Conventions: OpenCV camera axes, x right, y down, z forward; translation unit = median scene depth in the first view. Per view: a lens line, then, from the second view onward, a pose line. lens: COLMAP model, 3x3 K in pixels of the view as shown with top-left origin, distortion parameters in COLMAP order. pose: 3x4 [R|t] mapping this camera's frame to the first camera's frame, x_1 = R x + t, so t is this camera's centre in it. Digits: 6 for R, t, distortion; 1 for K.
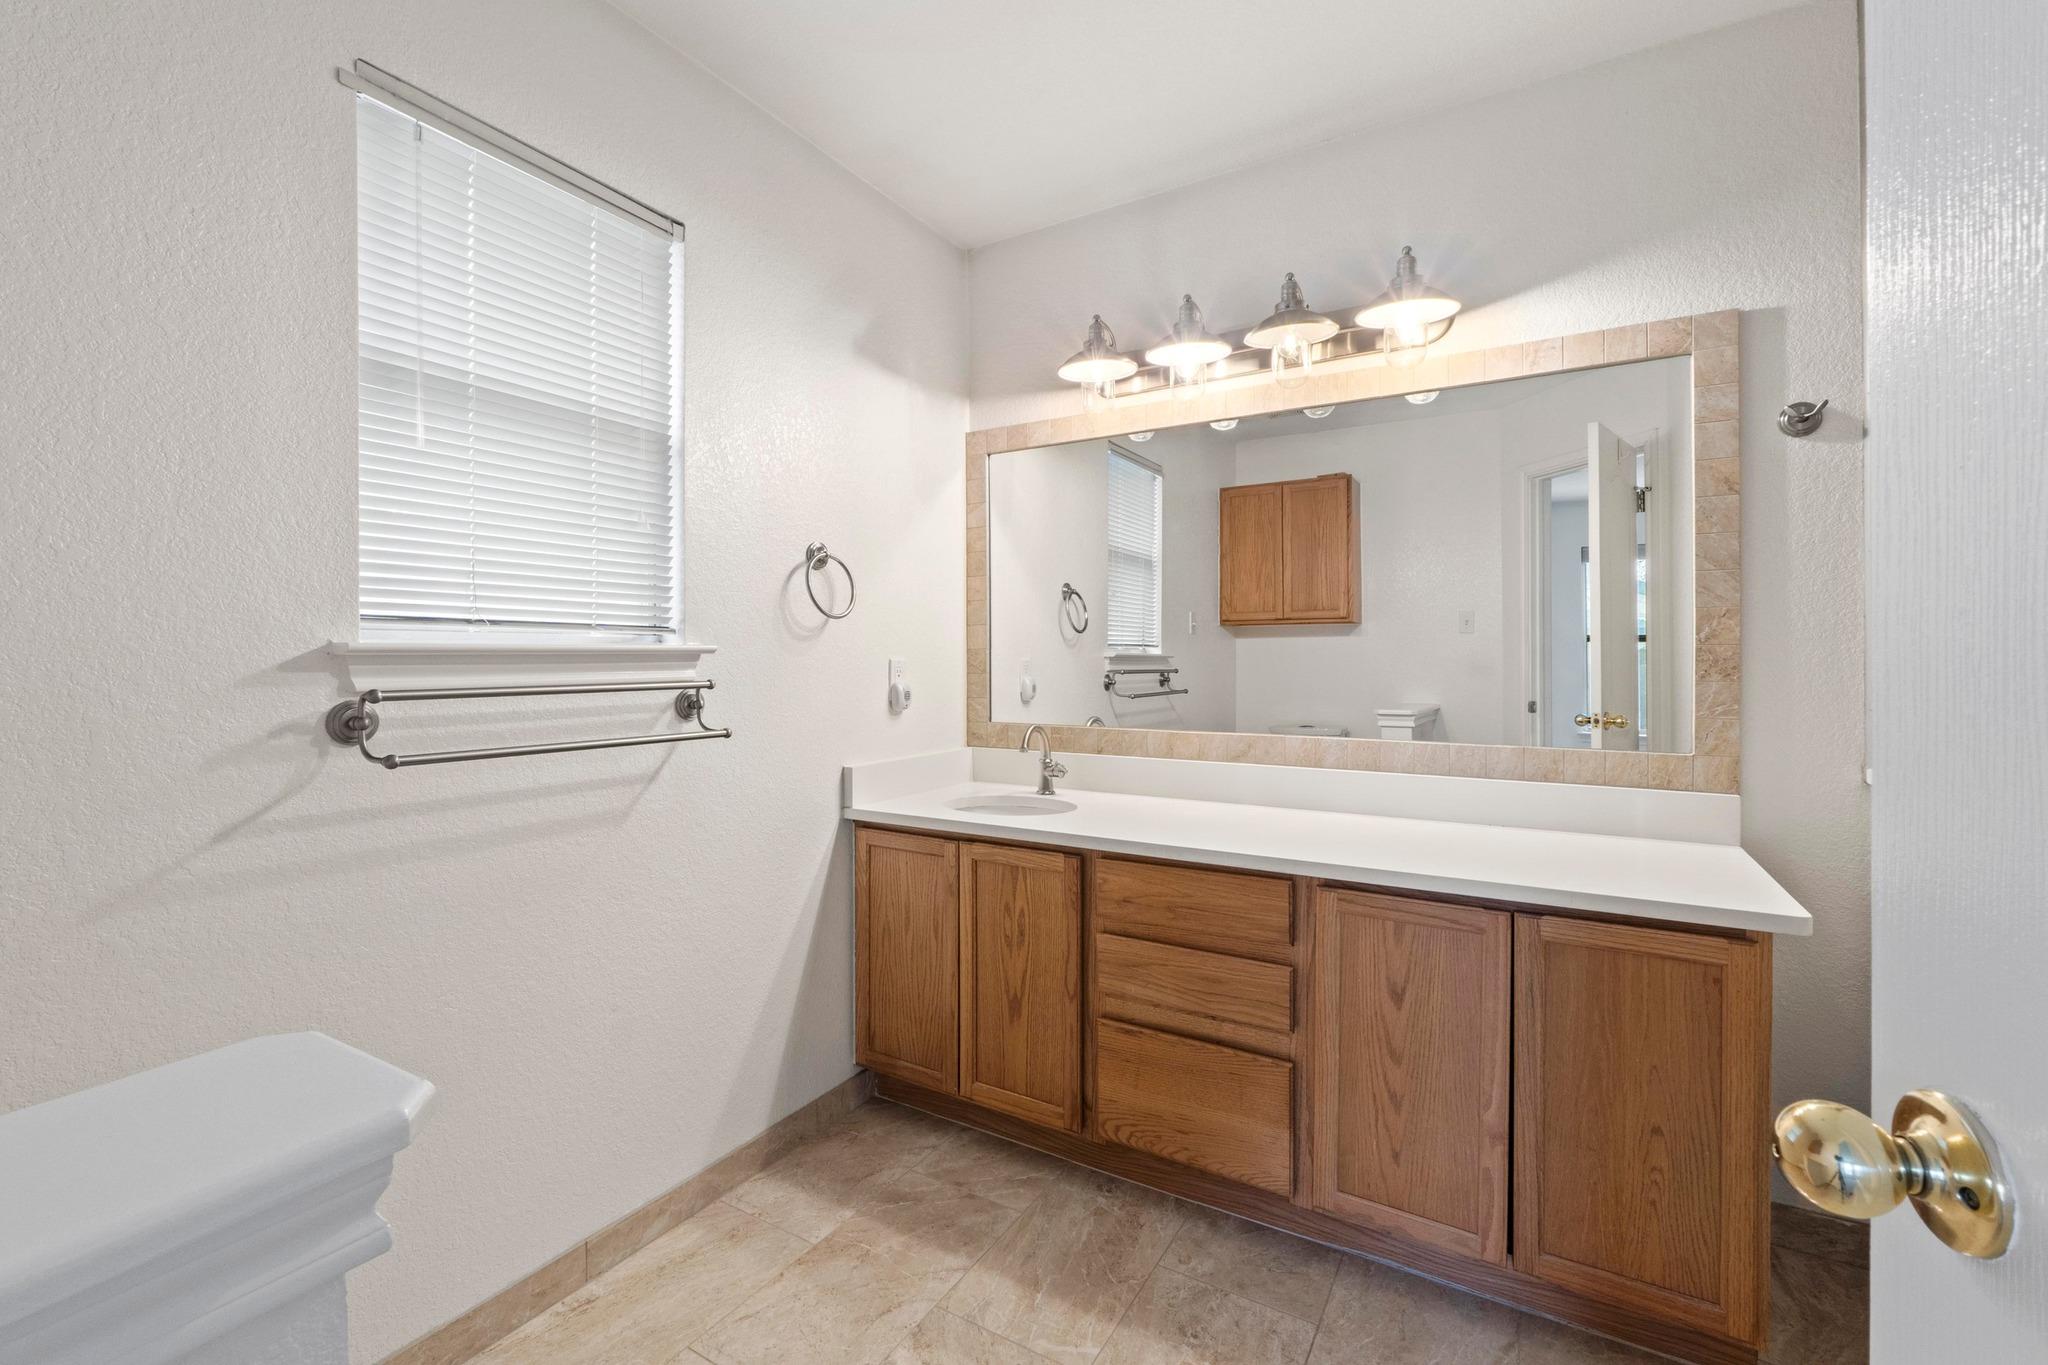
lens RADIAL K [[878.5, 0, 994.7], [0, 878.5, 668.2], [0, 0, 1]] dist [-0.002266, 0.000125]
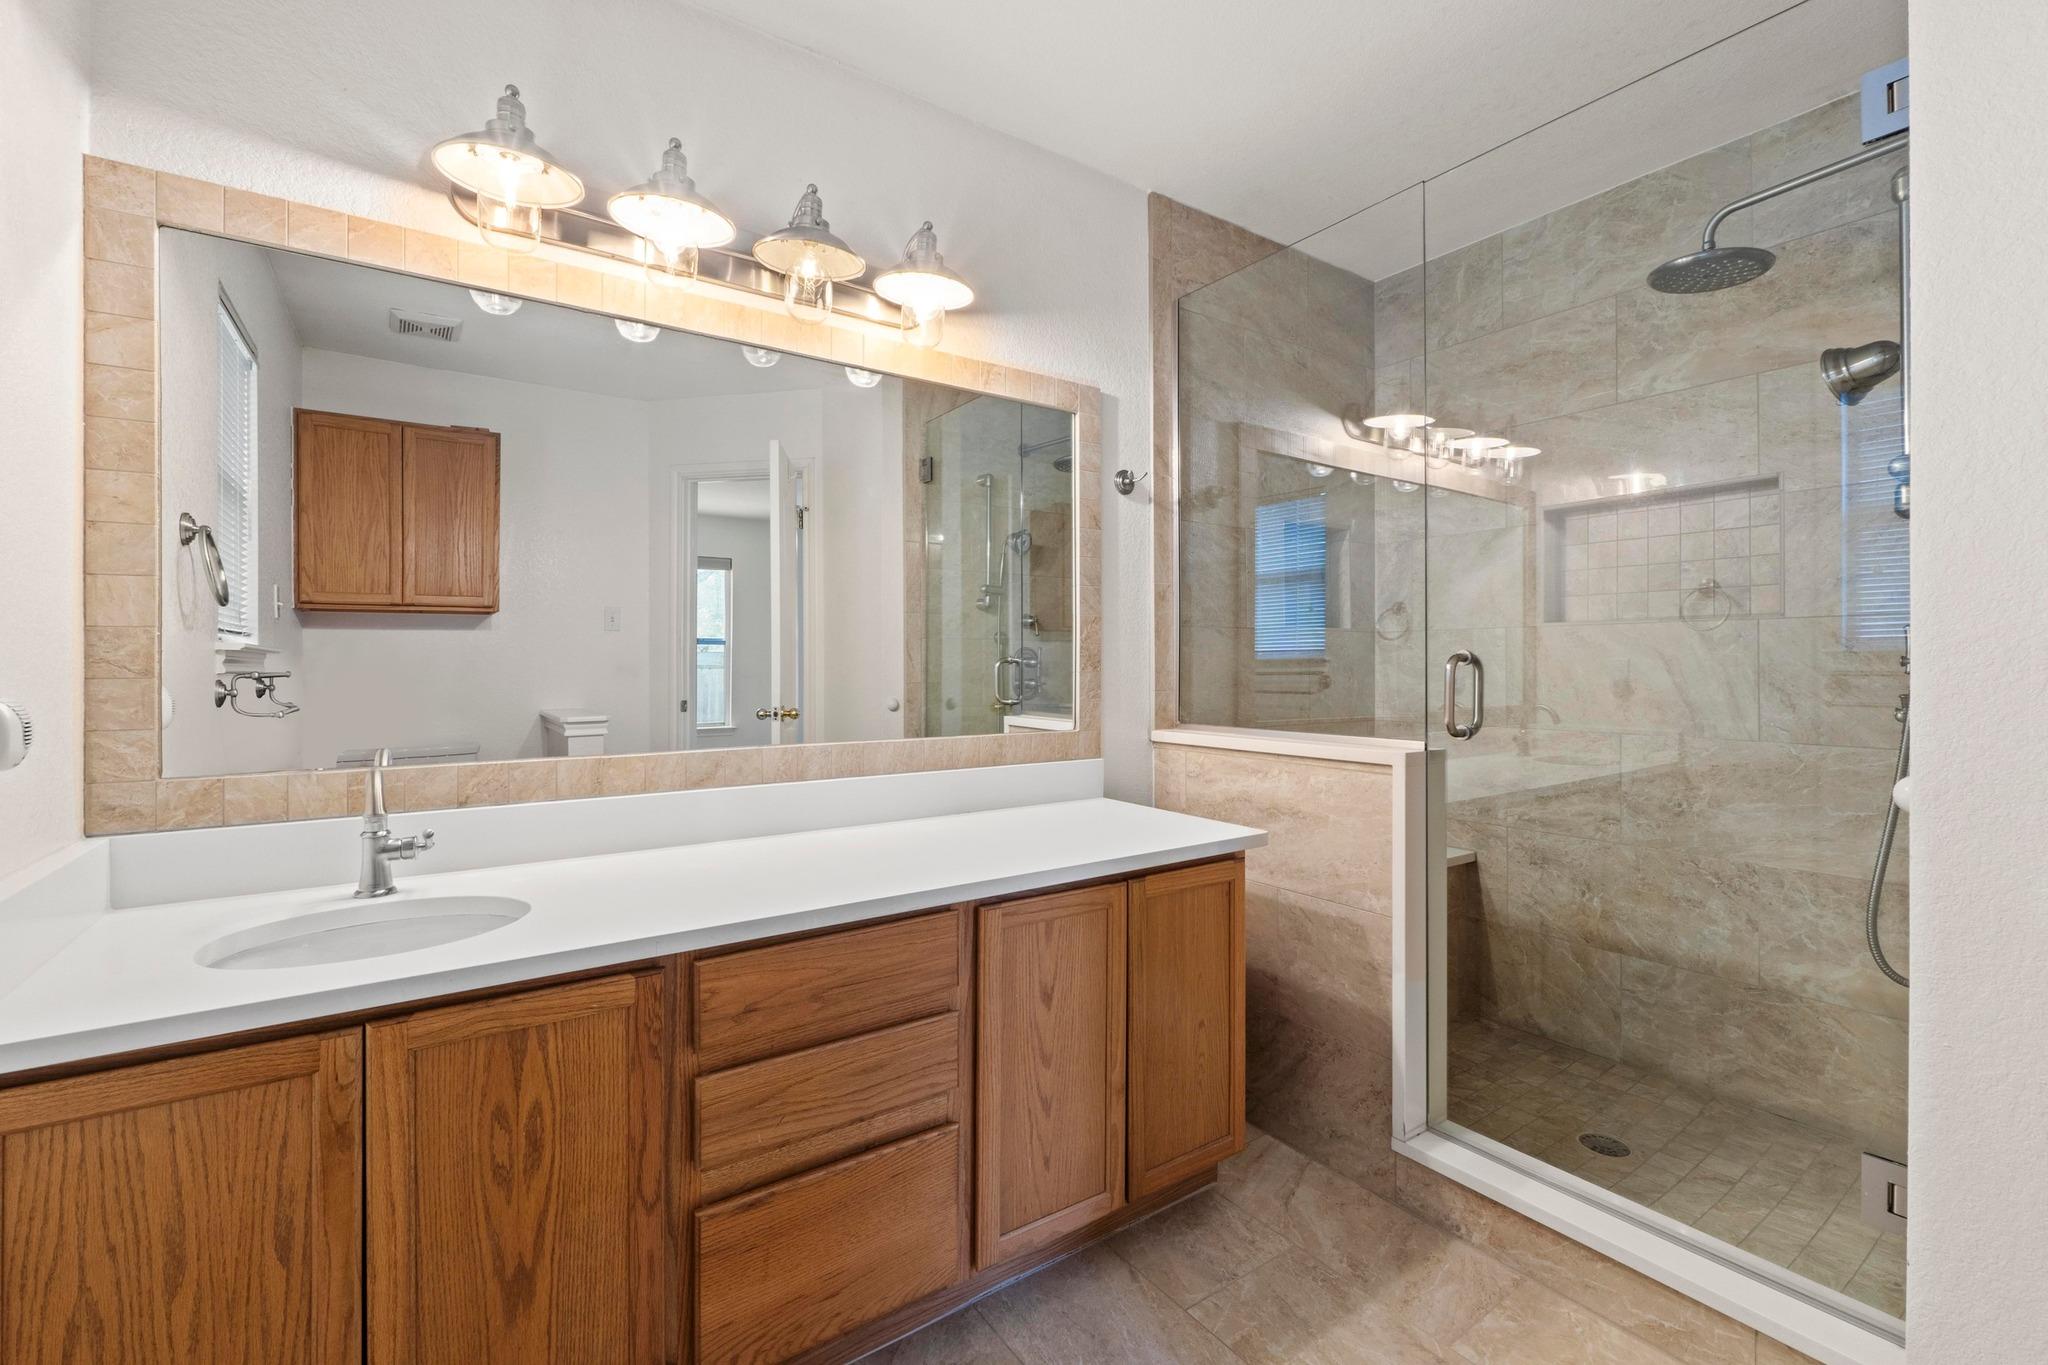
lens RADIAL K [[878.5, 0, 1022.3], [0, 878.5, 668.5], [0, 0, 1]] dist [-0.002266, 0.000125]
pose [[0.394815, -0.005774, 0.918742, -0.343940], [0.009240, 0.999955, 0.002314, 0.005076], [-0.918714, 0.007576, 0.394851, 0.492958]]
